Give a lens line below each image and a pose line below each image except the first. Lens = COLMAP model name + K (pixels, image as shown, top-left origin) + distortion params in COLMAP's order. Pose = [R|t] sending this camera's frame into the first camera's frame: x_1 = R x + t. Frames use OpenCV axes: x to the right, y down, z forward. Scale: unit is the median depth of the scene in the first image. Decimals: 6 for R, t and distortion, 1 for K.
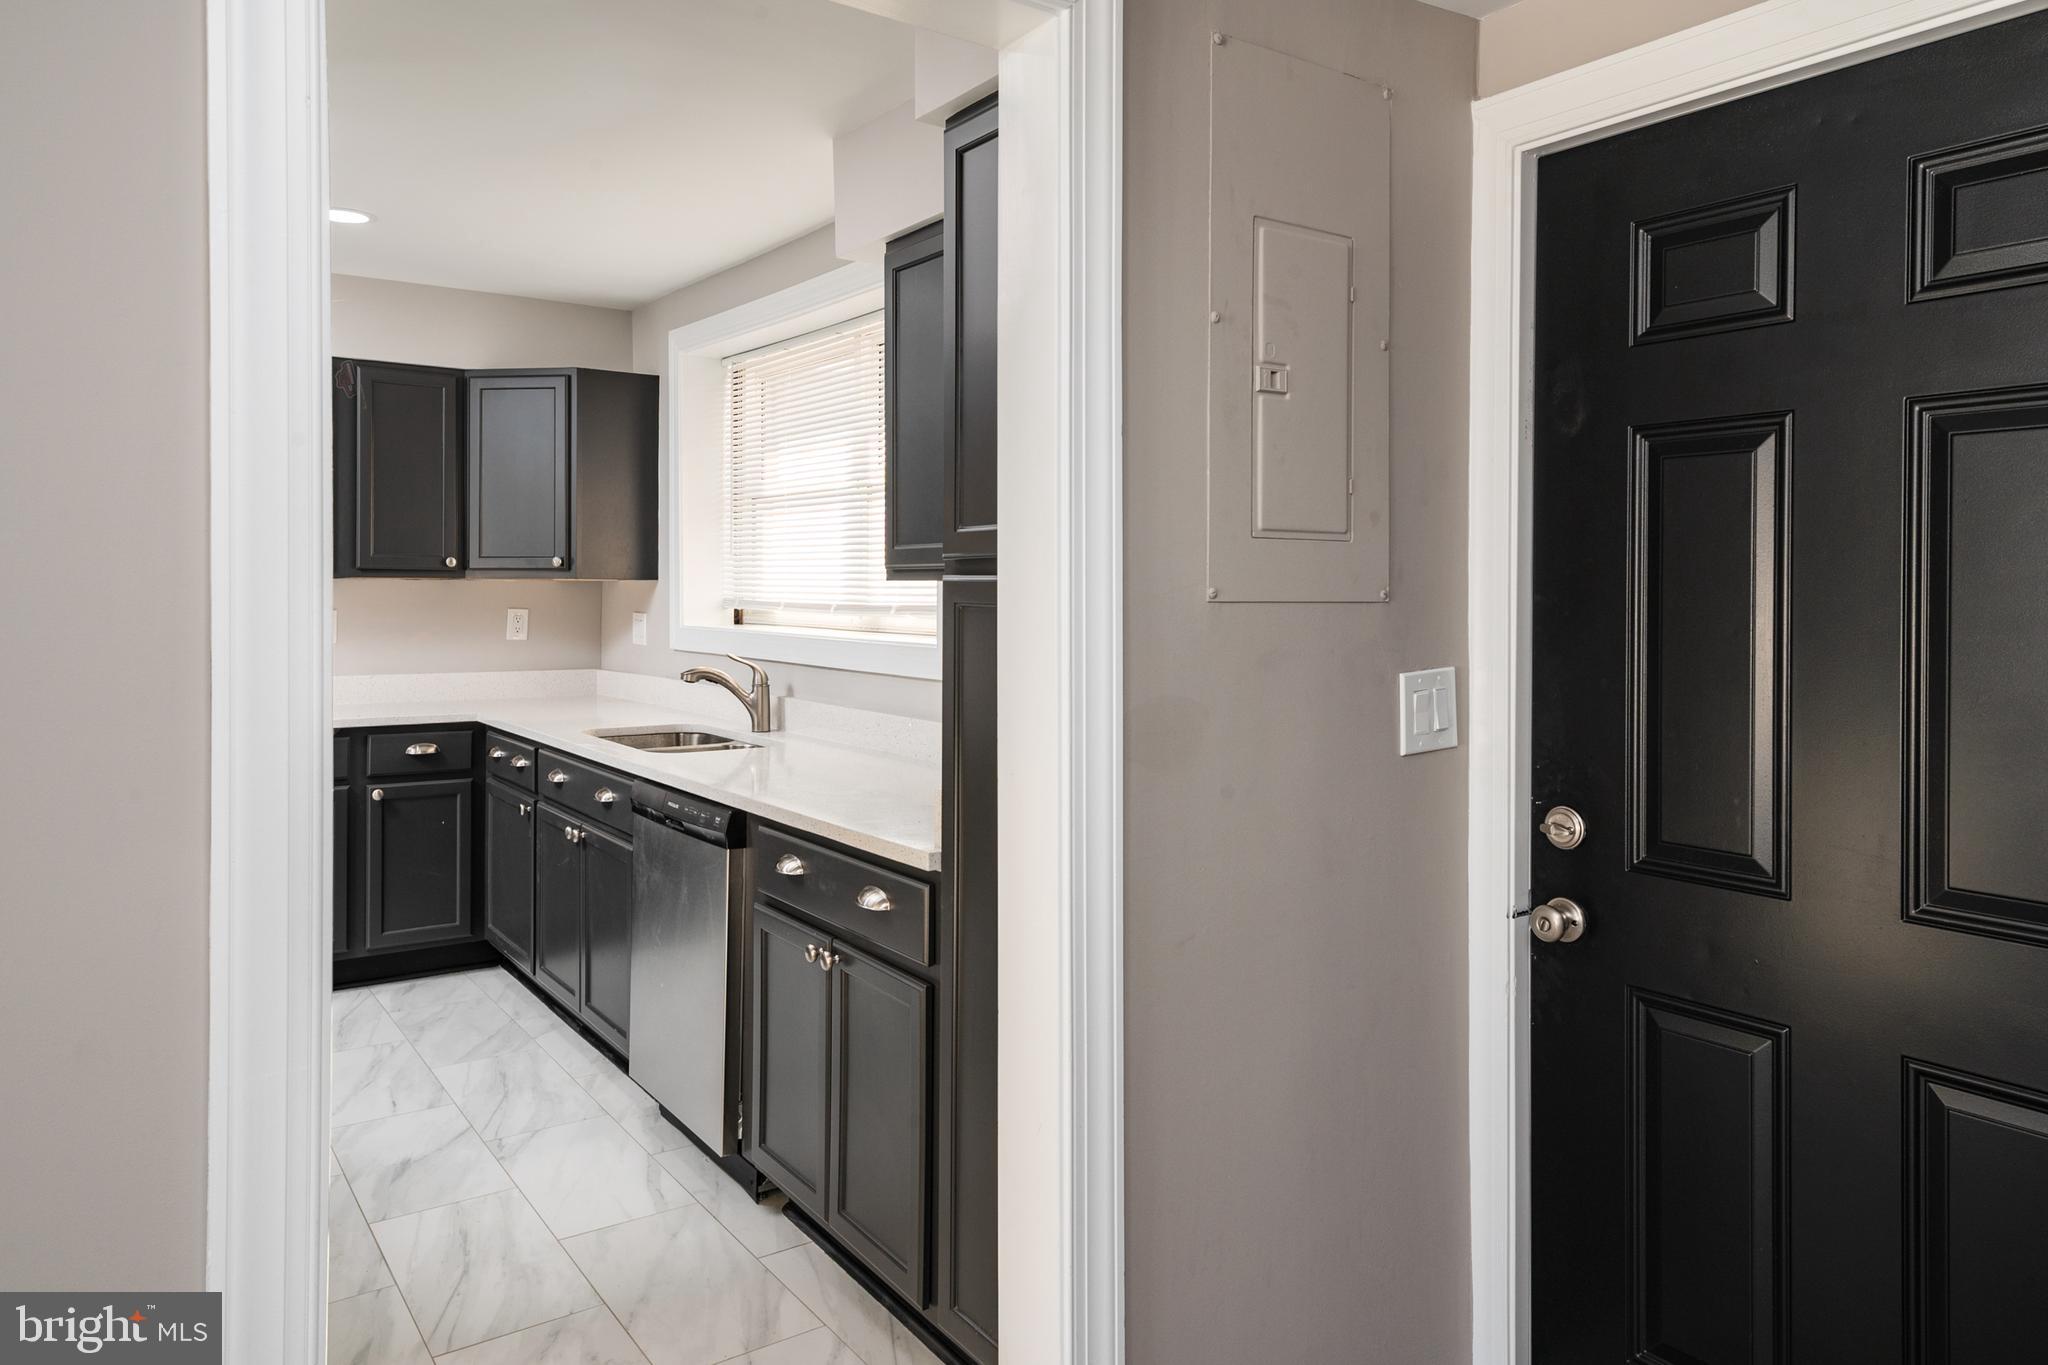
lens RADIAL K [[1360.3, 0, 1048.0], [0, 1360.3, 581.0], [0, 0, 1]] dist [0.004008, 0.000722]
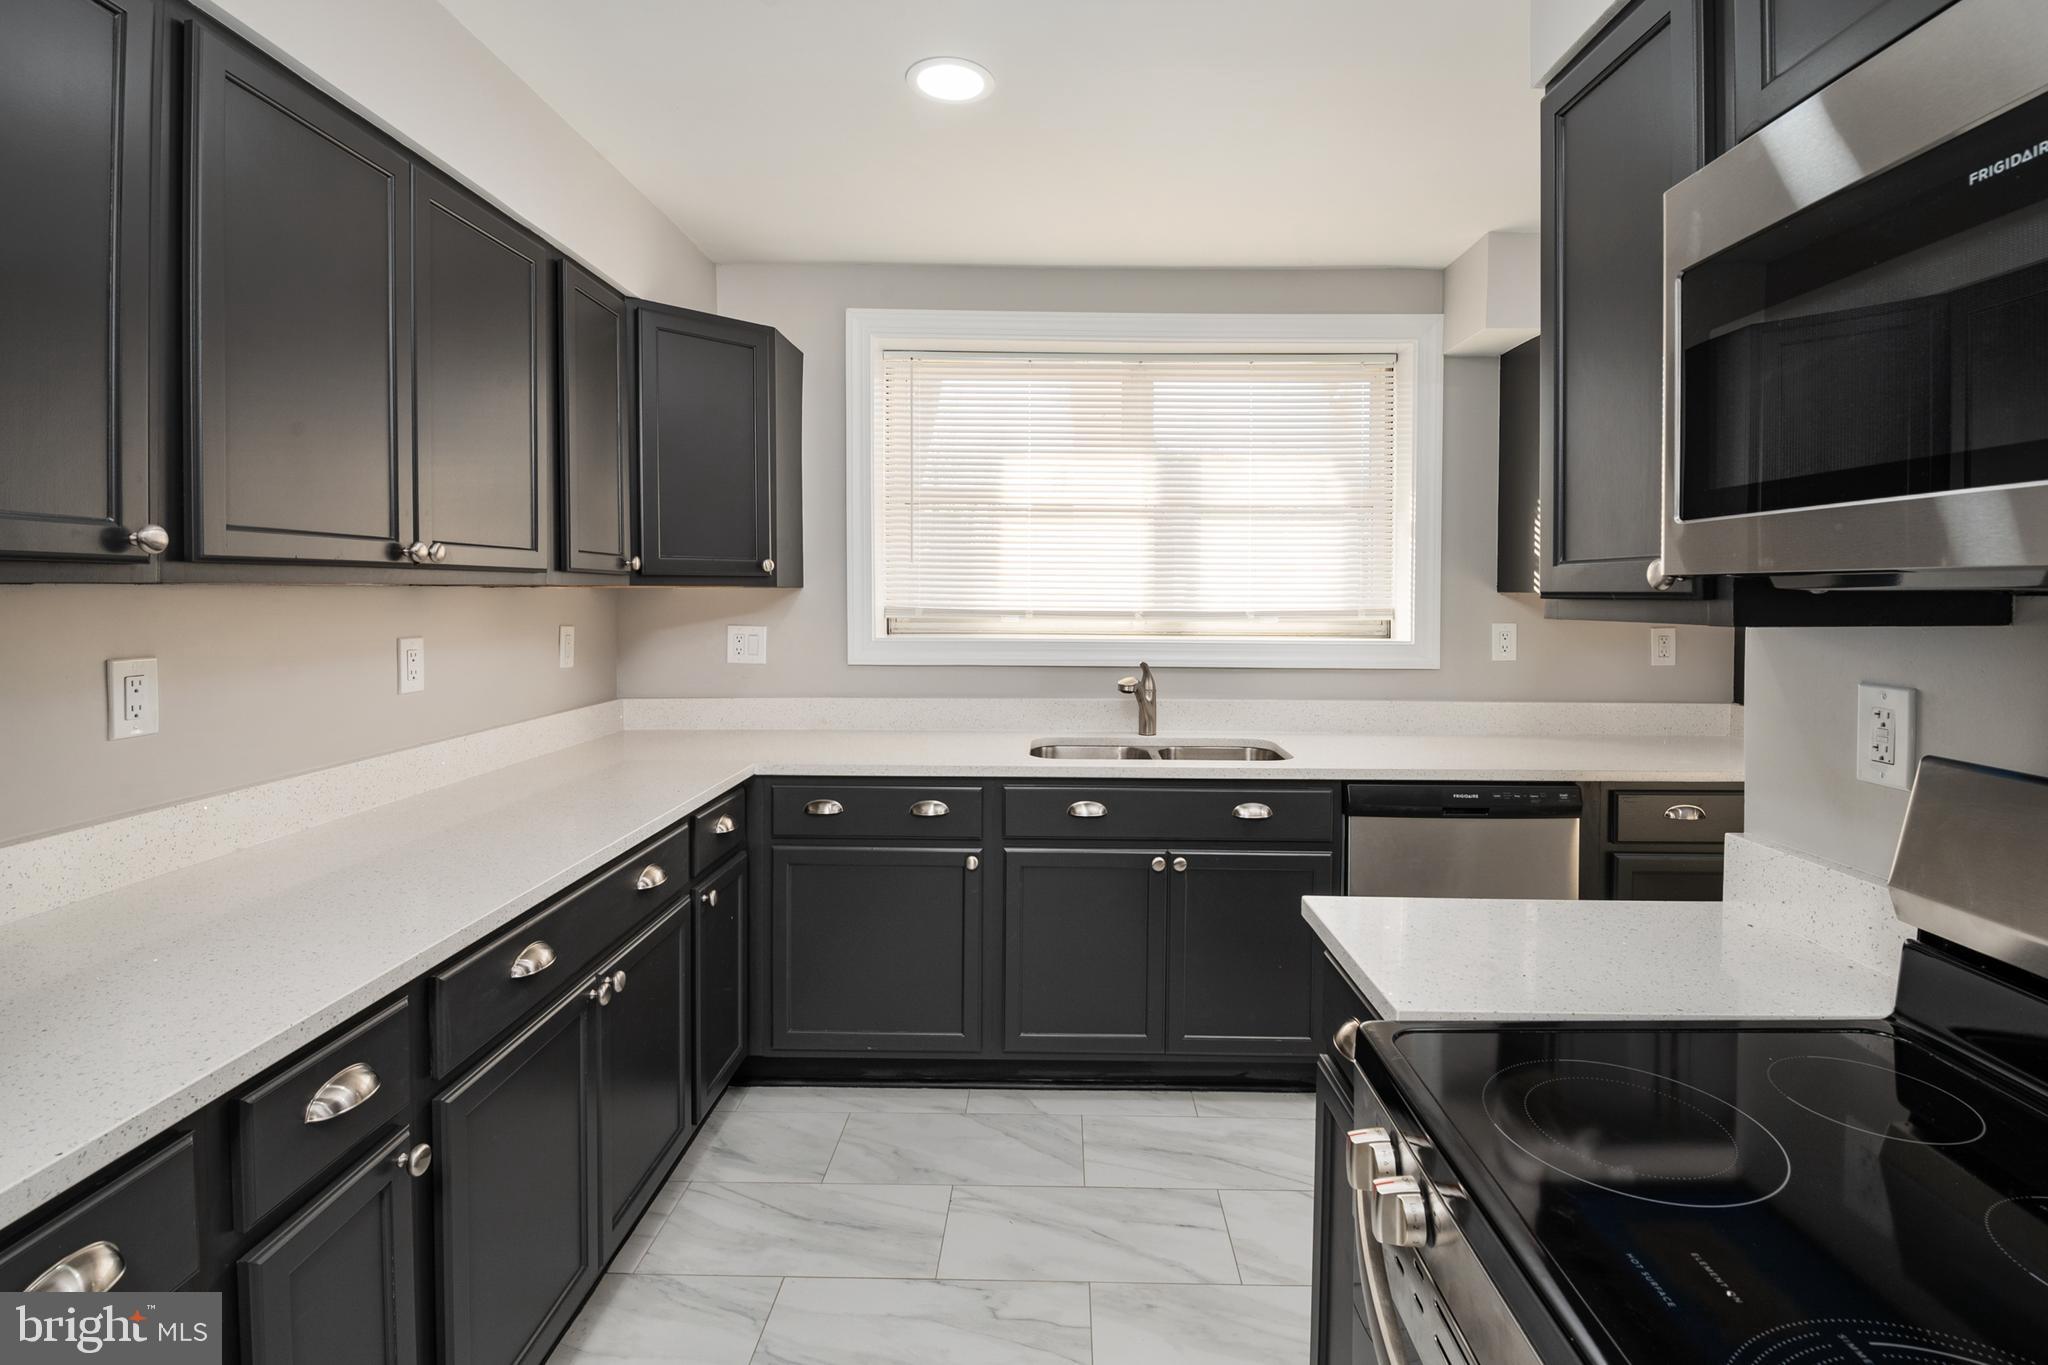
lens RADIAL K [[968.9, 0, 1027.5], [0, 968.9, 612.5], [0, 0, 1]] dist [-0.000944, -0.003068]
pose [[0.603504, -0.025673, 0.796947, -0.945680], [-0.008412, 0.999221, 0.038559, -0.012320], [-0.797316, -0.029975, 0.602817, 0.692640]]
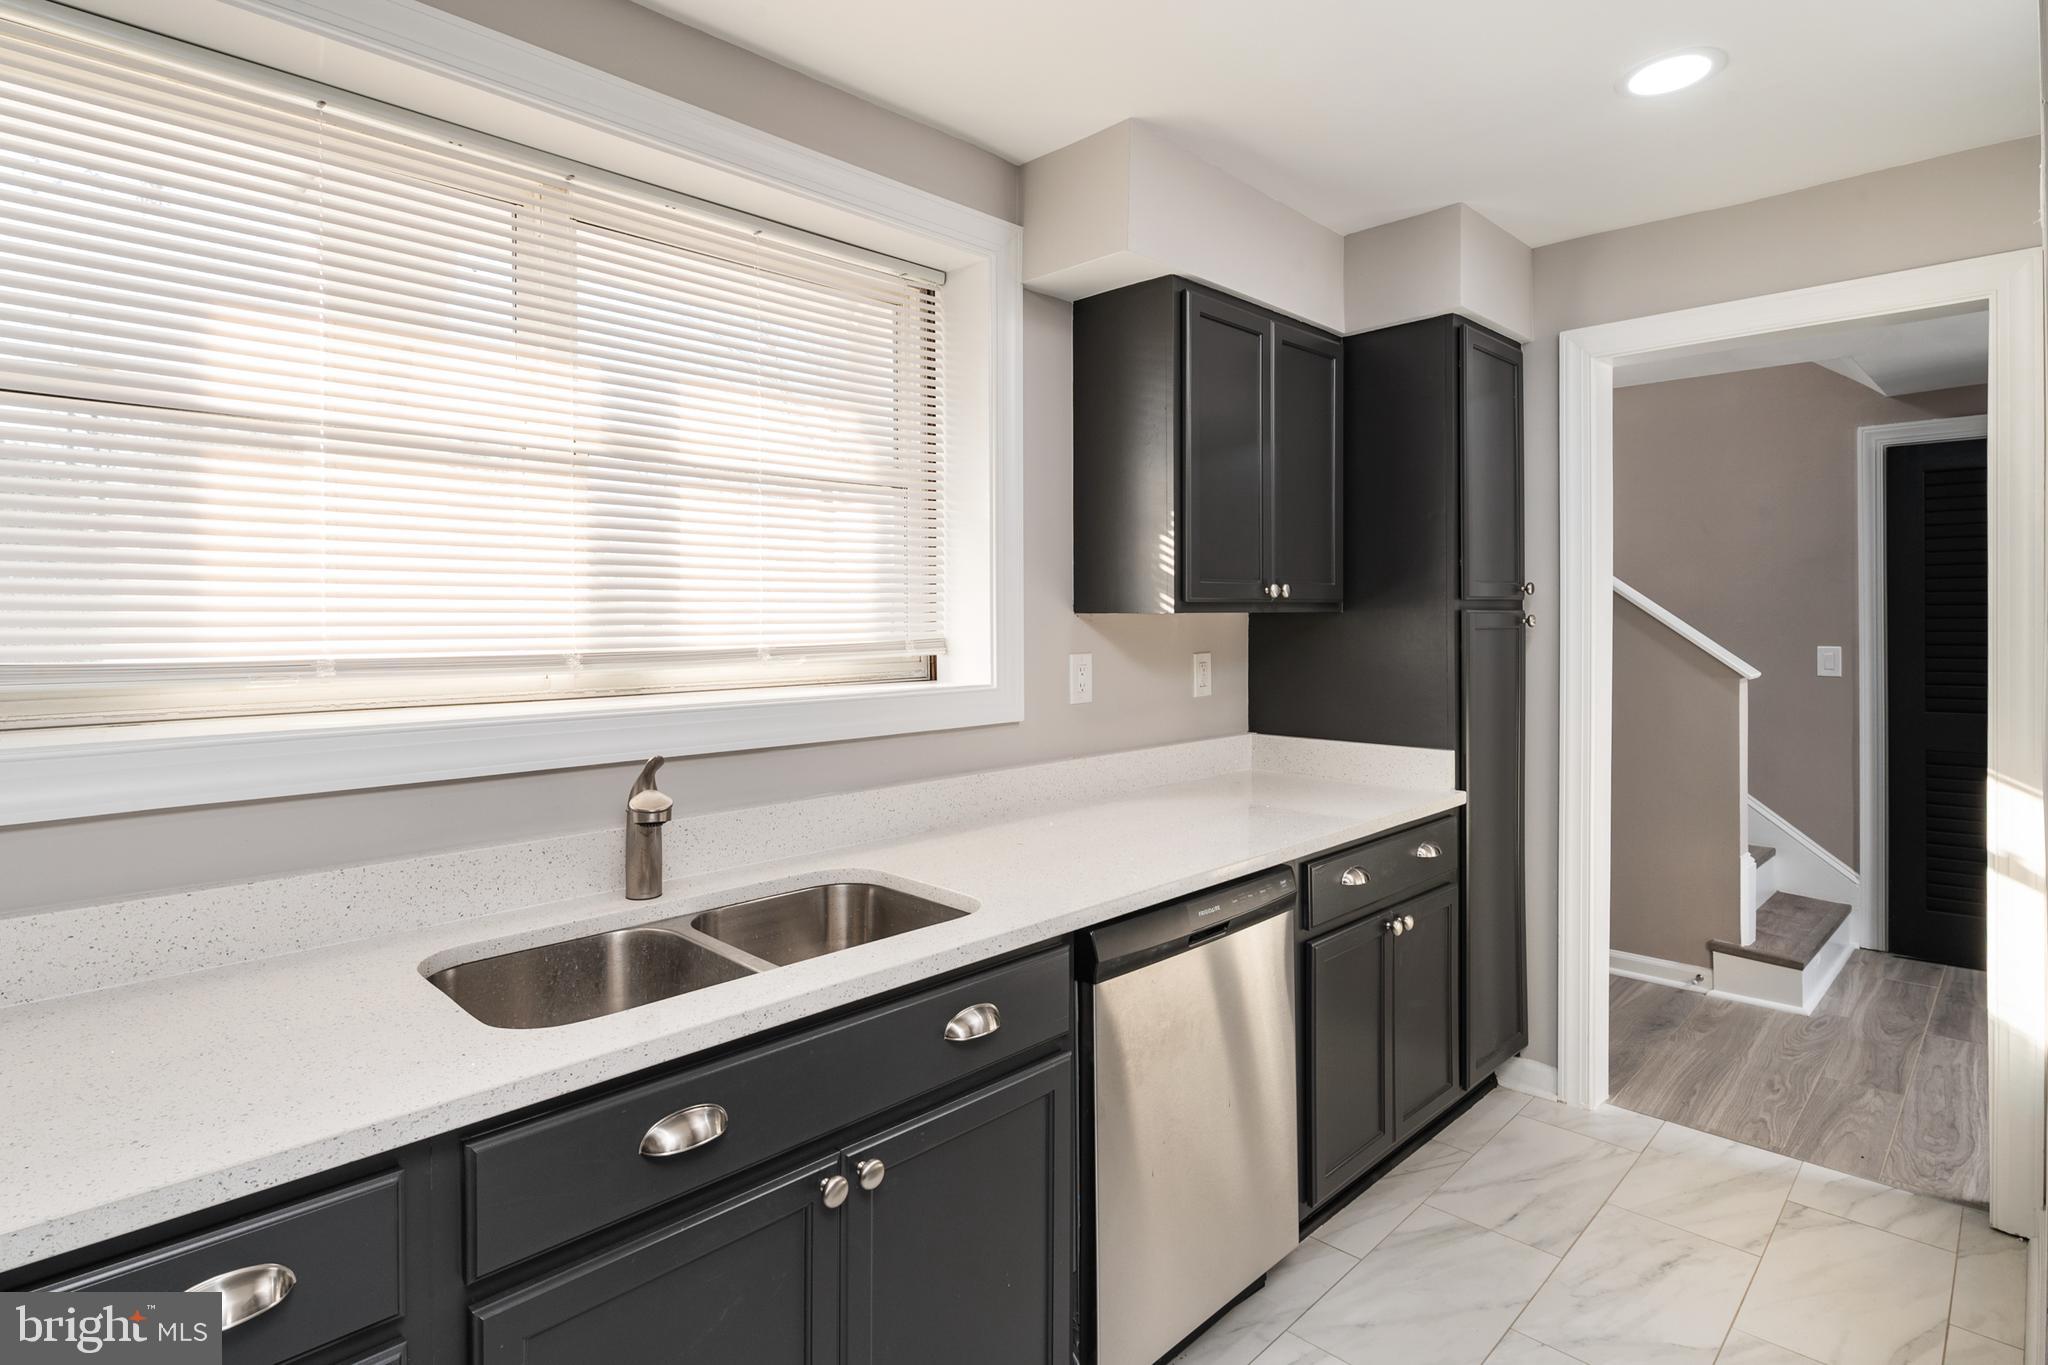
lens RADIAL K [[1048.1, 0, 1046.6], [0, 1048.1, 621.6], [0, 0, 1]] dist [0.004978, 0.001118]
pose [[-0.184517, -0.010592, 0.982772, -0.703257], [-0.007857, 0.999926, 0.009302, -0.001601], [-0.982798, -0.006005, -0.184587, 1.017703]]
